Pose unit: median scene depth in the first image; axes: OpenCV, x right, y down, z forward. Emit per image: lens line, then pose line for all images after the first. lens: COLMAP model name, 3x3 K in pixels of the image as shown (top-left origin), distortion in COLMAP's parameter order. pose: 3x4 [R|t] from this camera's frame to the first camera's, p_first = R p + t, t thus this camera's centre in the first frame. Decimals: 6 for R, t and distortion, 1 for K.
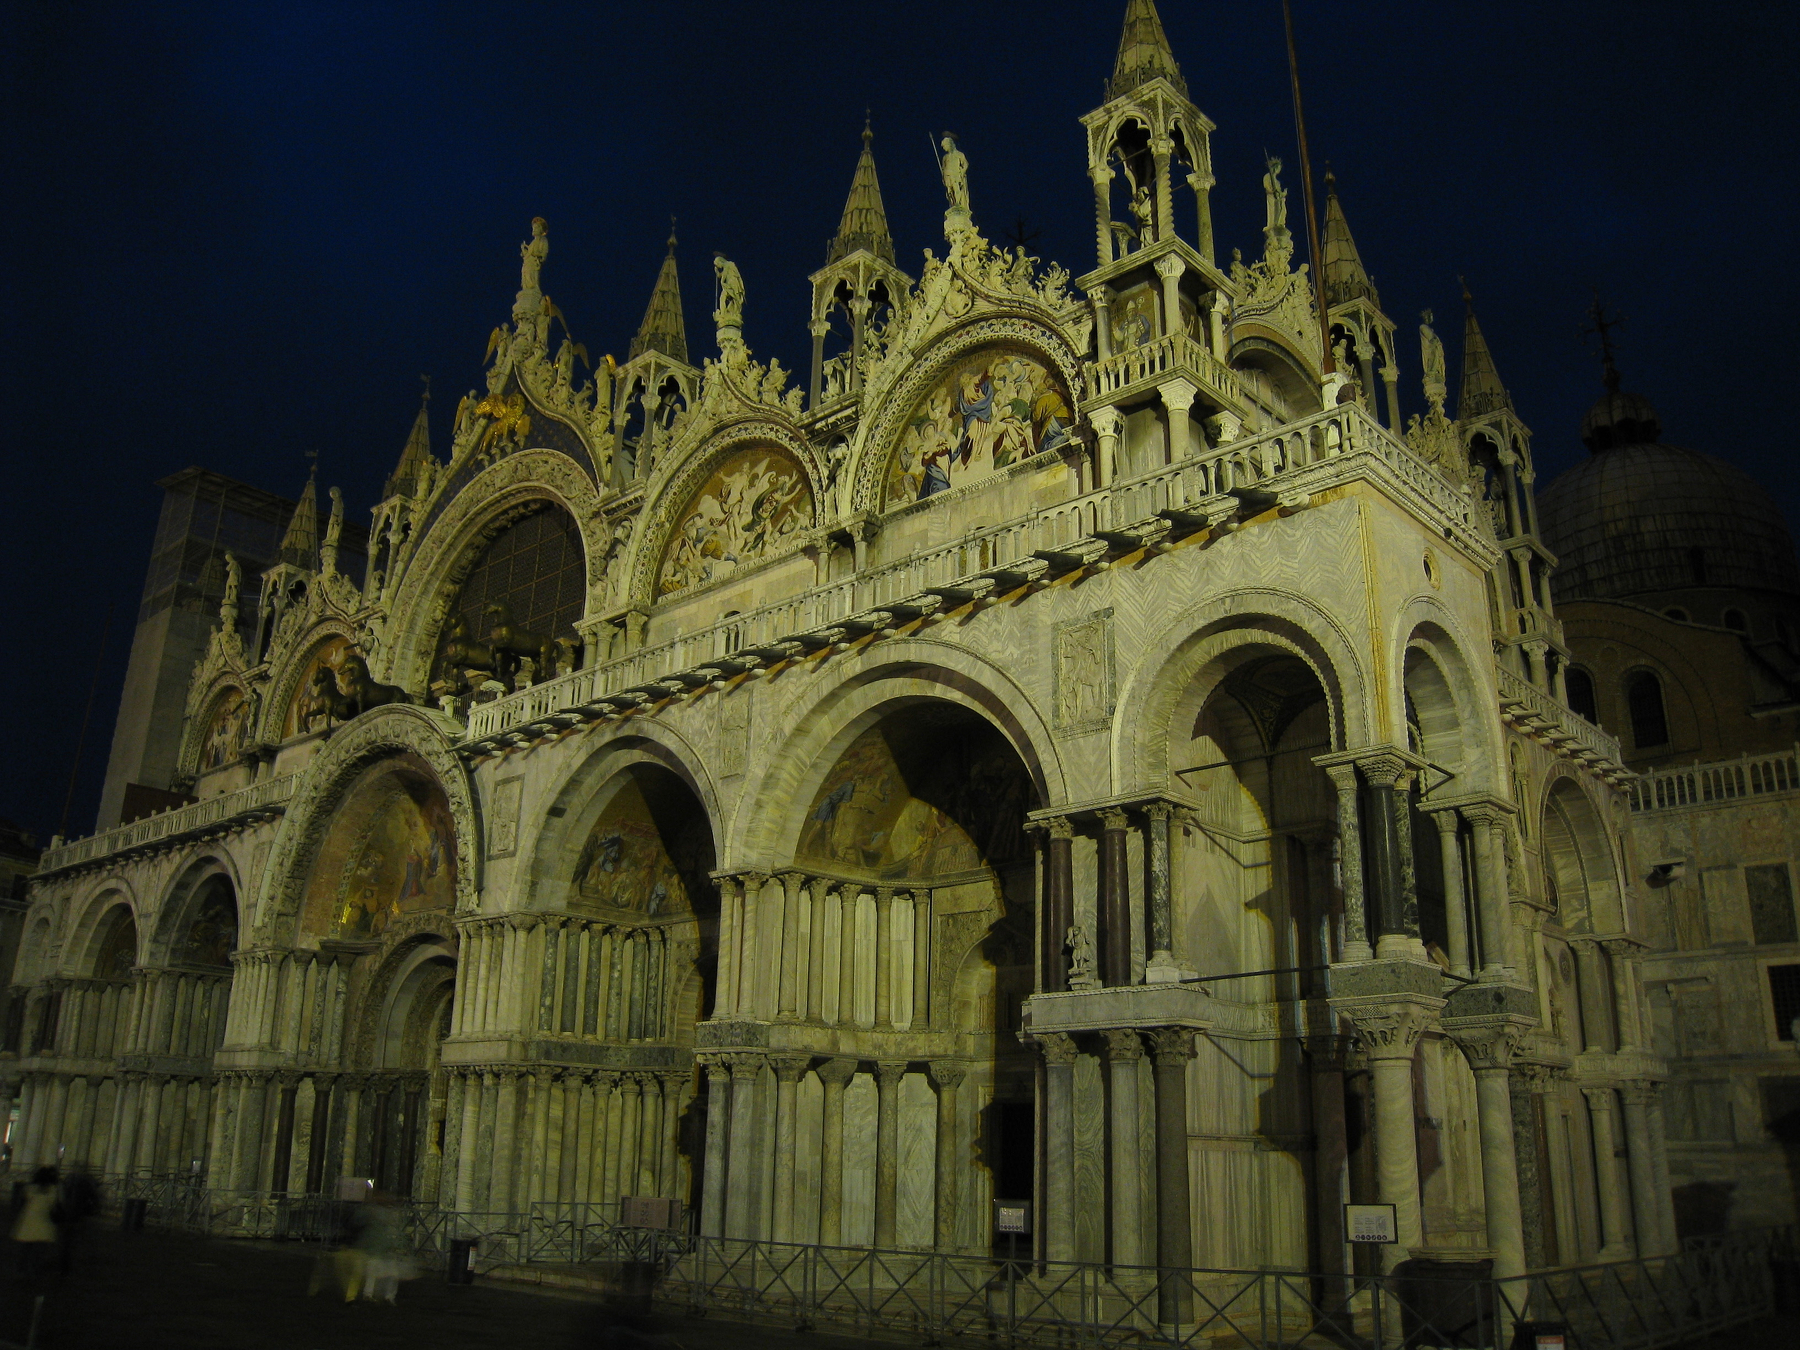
lens RADIAL K [[1440.0, 0, 901.4], [0, 1440.0, 671.8], [0, 0, 1]] dist [-0.017063, -0.003284]
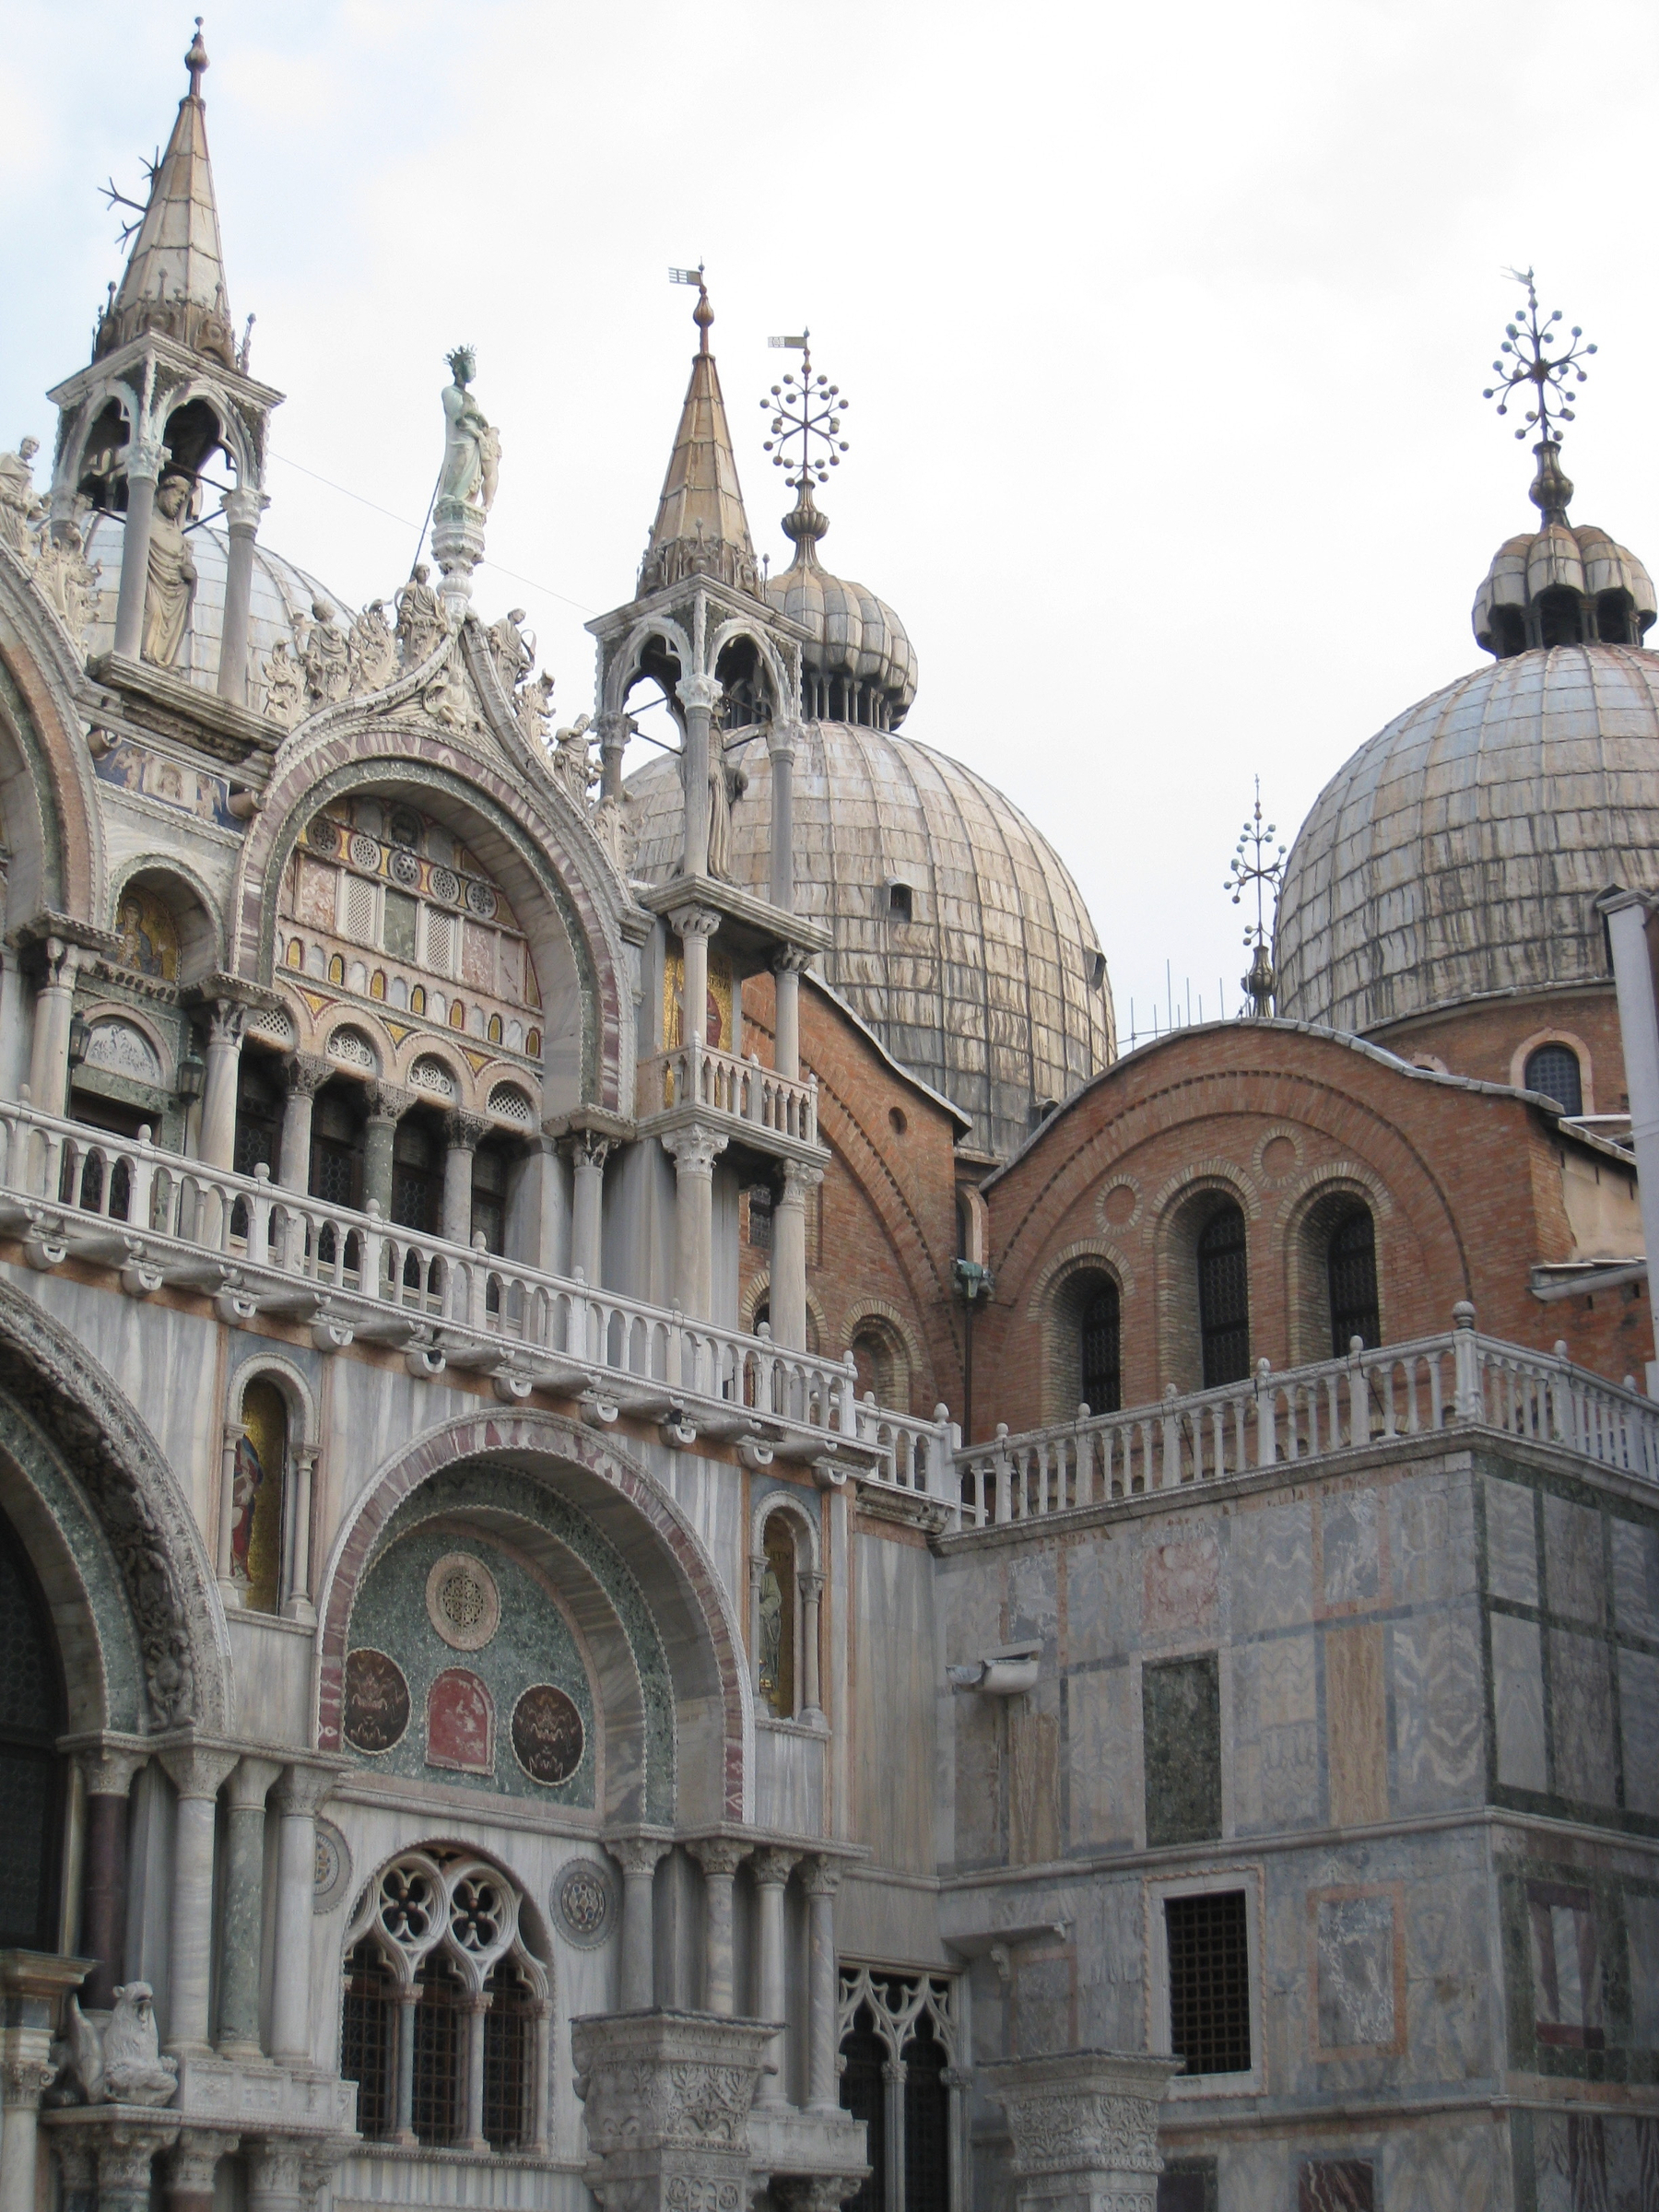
lens RADIAL K [[3508.1, 0, 829.2], [0, 3508.1, 1107.5], [0, 0, 1]] dist [-0.116087, 0.000000]
pose [[0.999659, -0.017294, -0.019583, 0.510689], [0.016679, 0.999376, -0.031123, 0.005447], [0.020109, 0.030786, 0.999324, -0.021243]]
